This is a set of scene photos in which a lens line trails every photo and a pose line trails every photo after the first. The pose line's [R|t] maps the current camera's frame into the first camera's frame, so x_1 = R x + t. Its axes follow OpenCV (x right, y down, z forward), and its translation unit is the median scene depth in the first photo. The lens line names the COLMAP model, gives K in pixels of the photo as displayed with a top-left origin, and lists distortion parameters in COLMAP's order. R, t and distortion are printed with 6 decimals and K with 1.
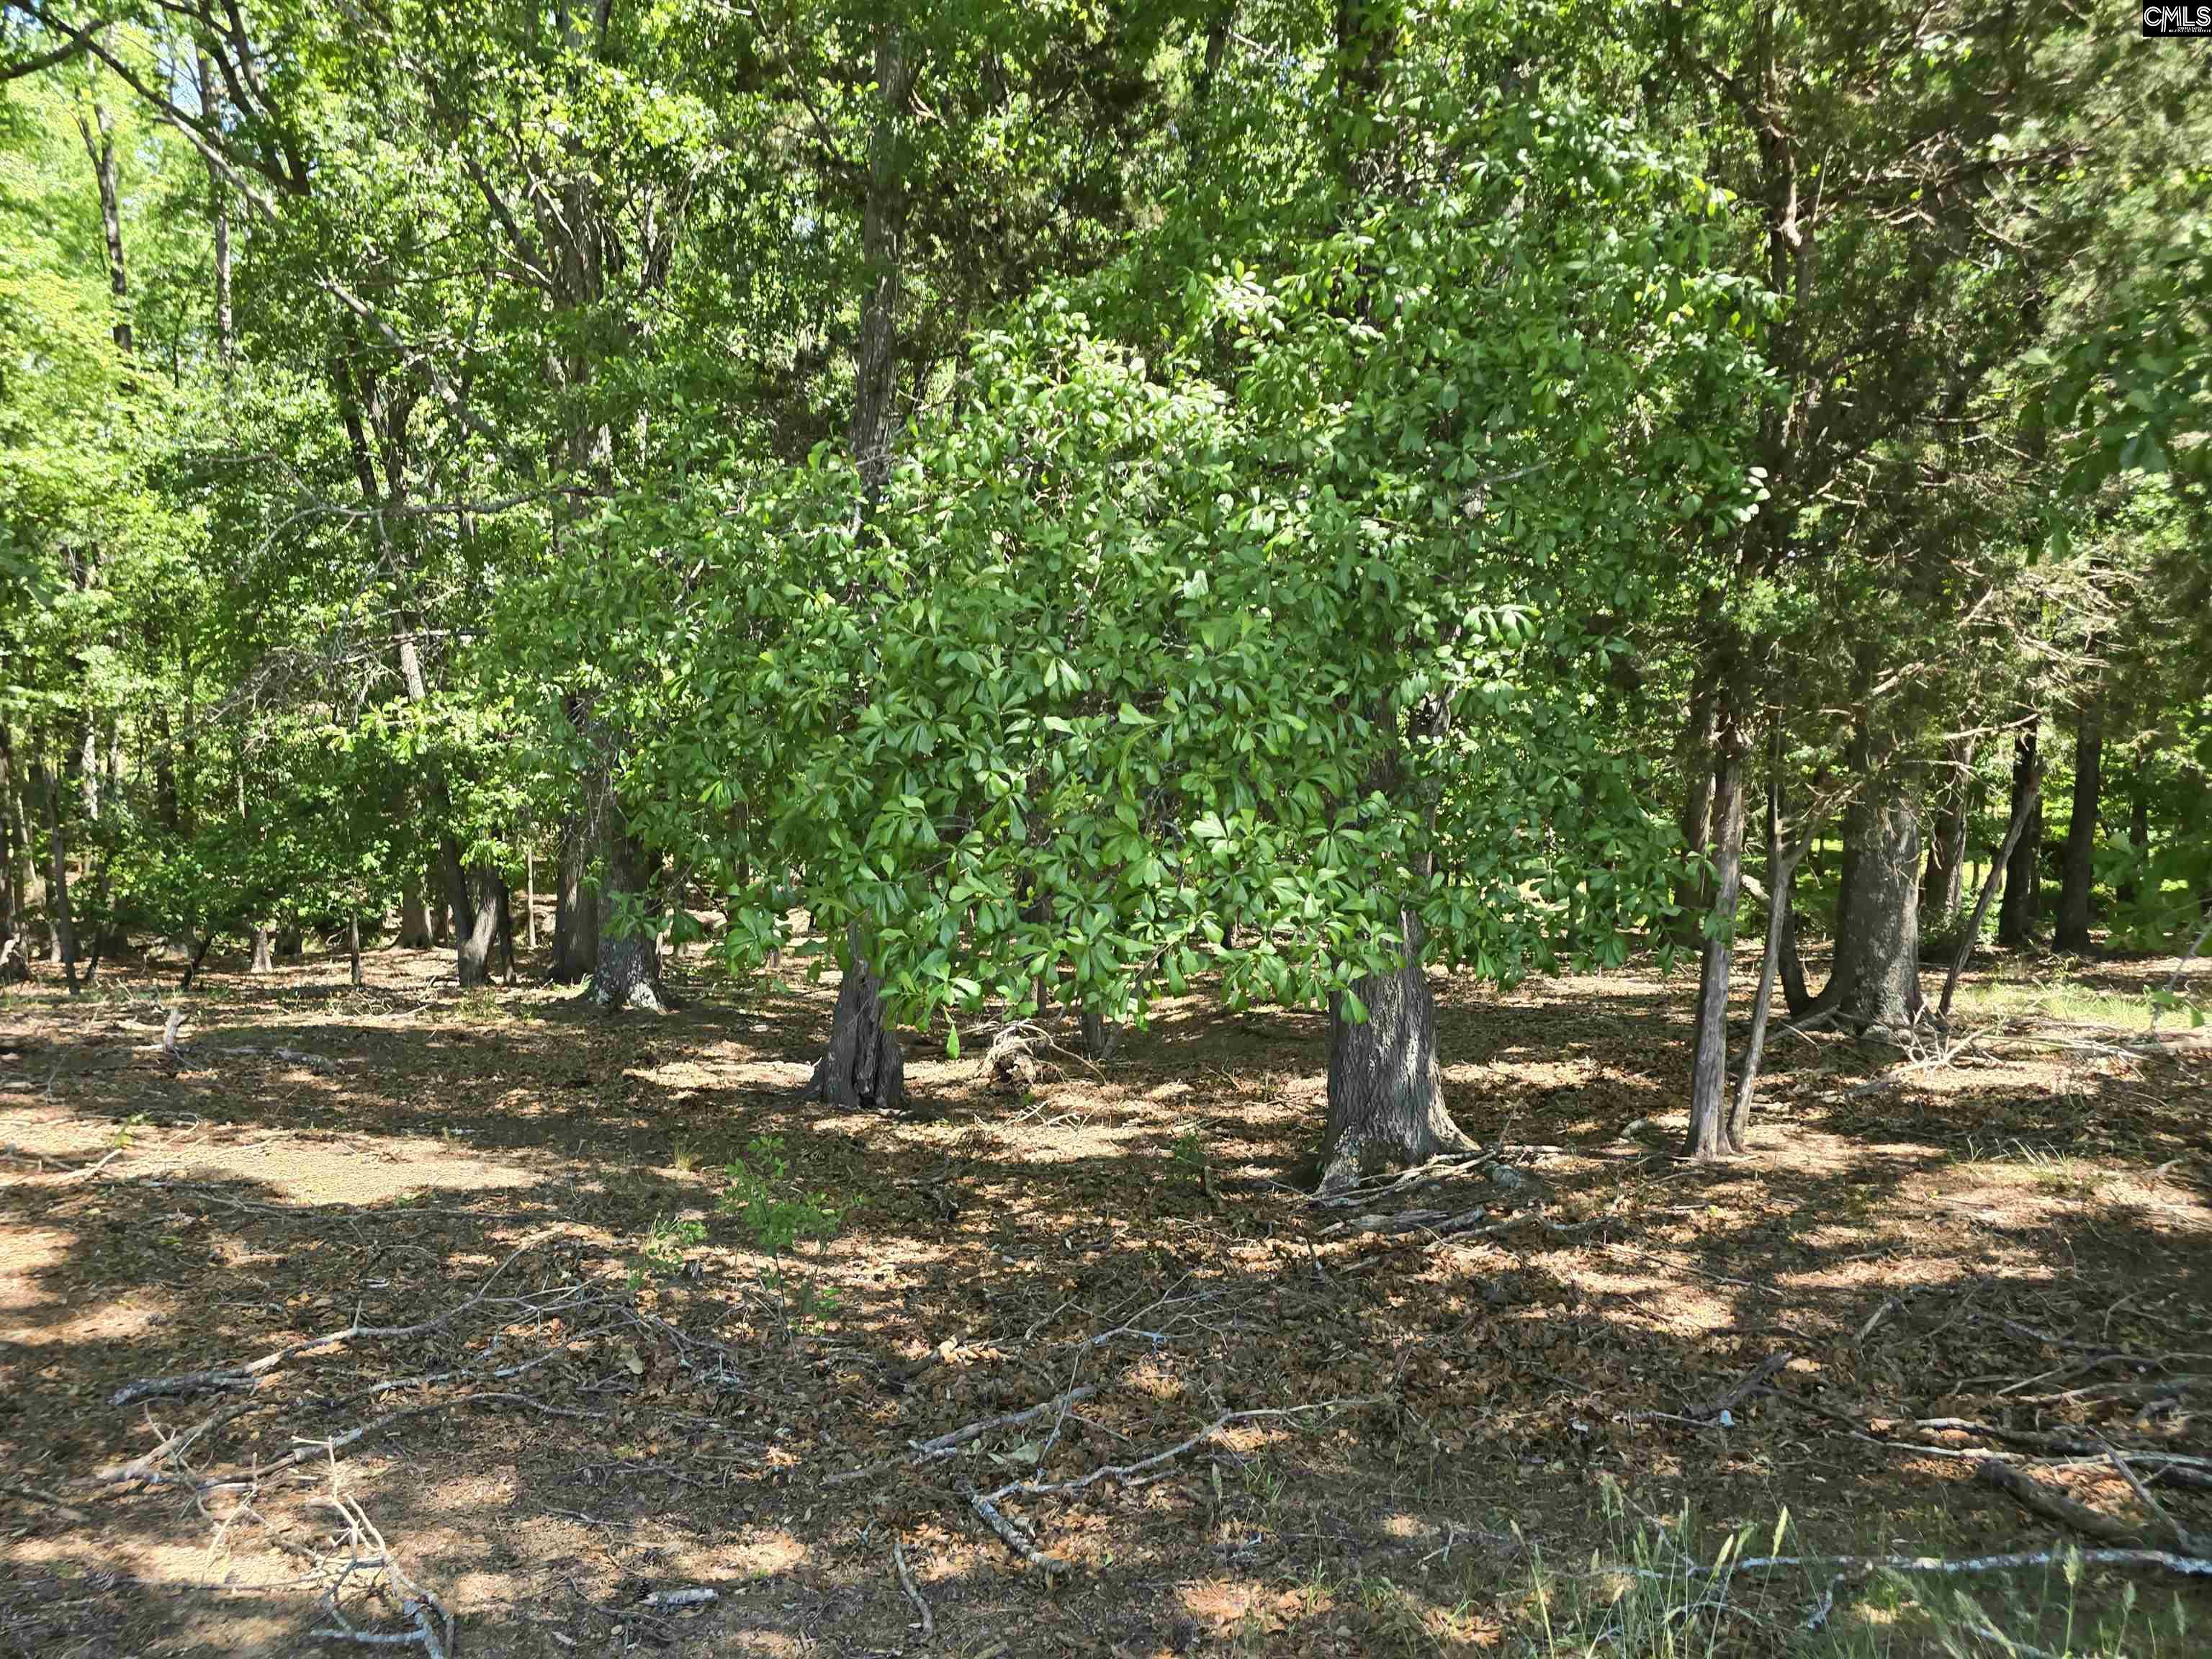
lens RADIAL K [[1478.7, 0, 1124.2], [0, 1478.7, 840.0], [0, 0, 1]] dist [0.047244, -0.038619]
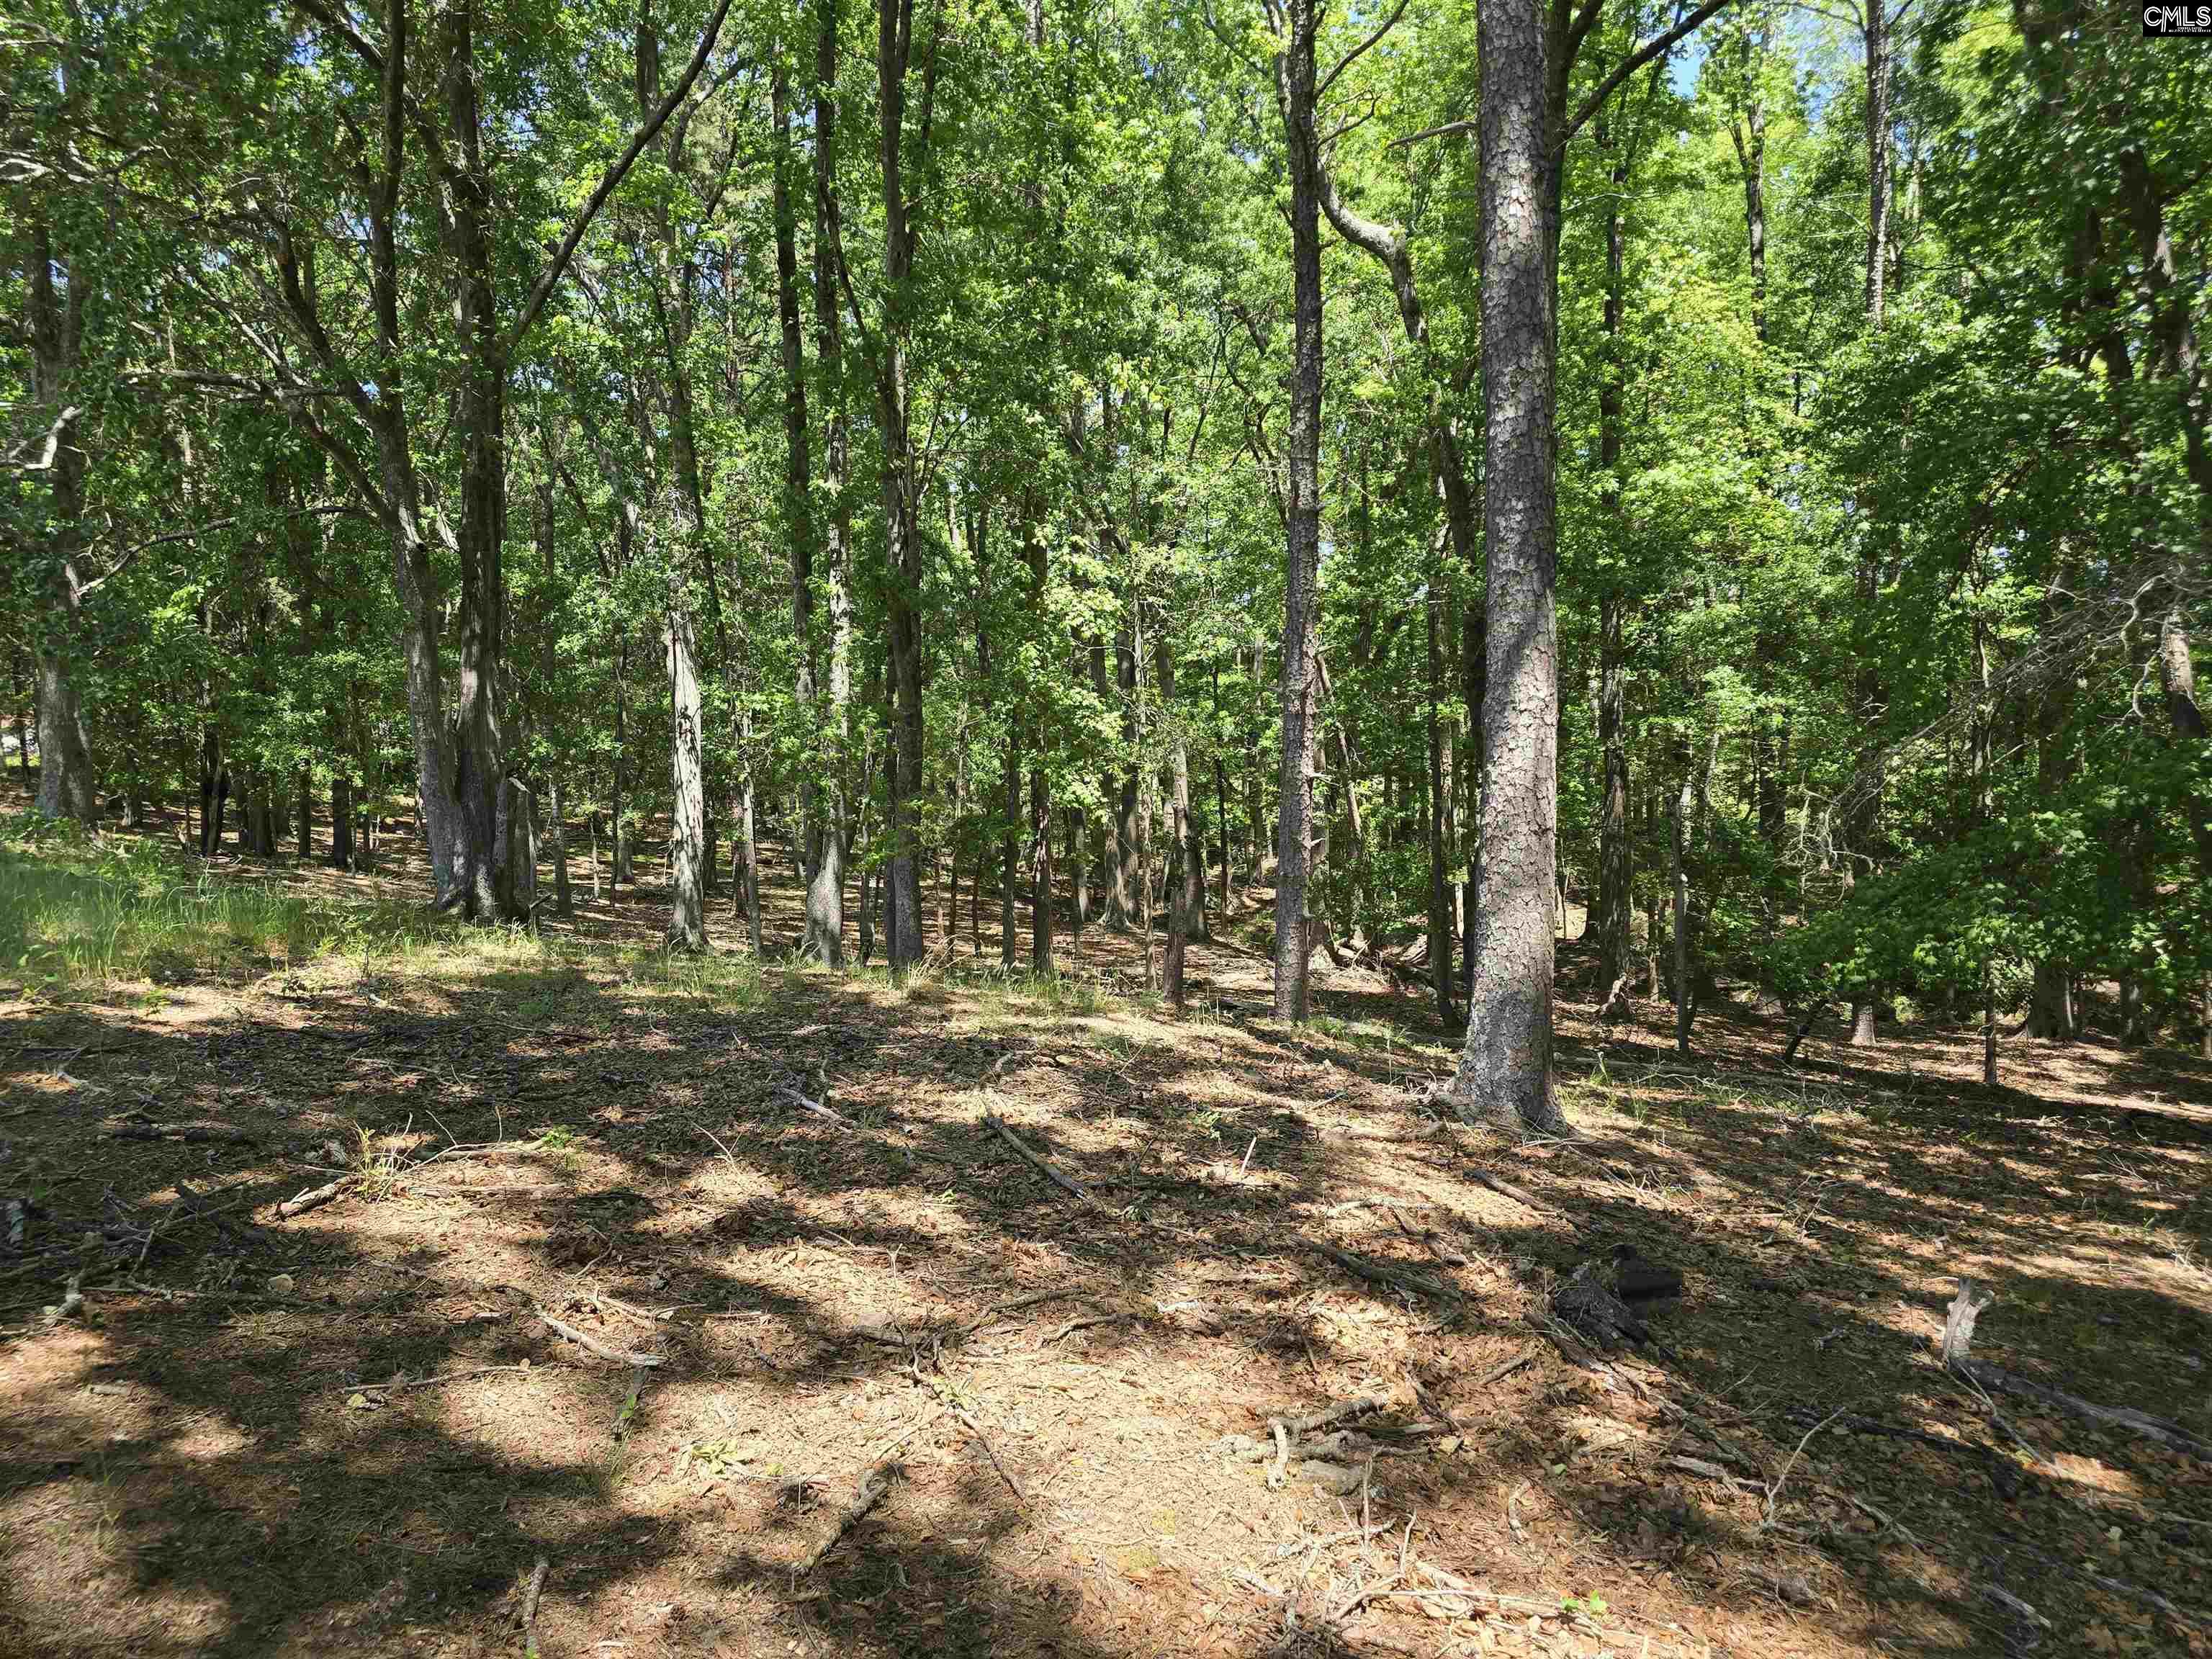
lens RADIAL K [[1478.7, 0, 1109.8], [0, 1478.7, 820.4], [0, 0, 1]] dist [0.047244, -0.038619]
pose [[0.567657, 0.022267, -0.822964, -0.332884], [-0.065672, 0.997673, -0.018305, 0.014161], [0.820642, 0.064437, 0.567798, 0.419141]]
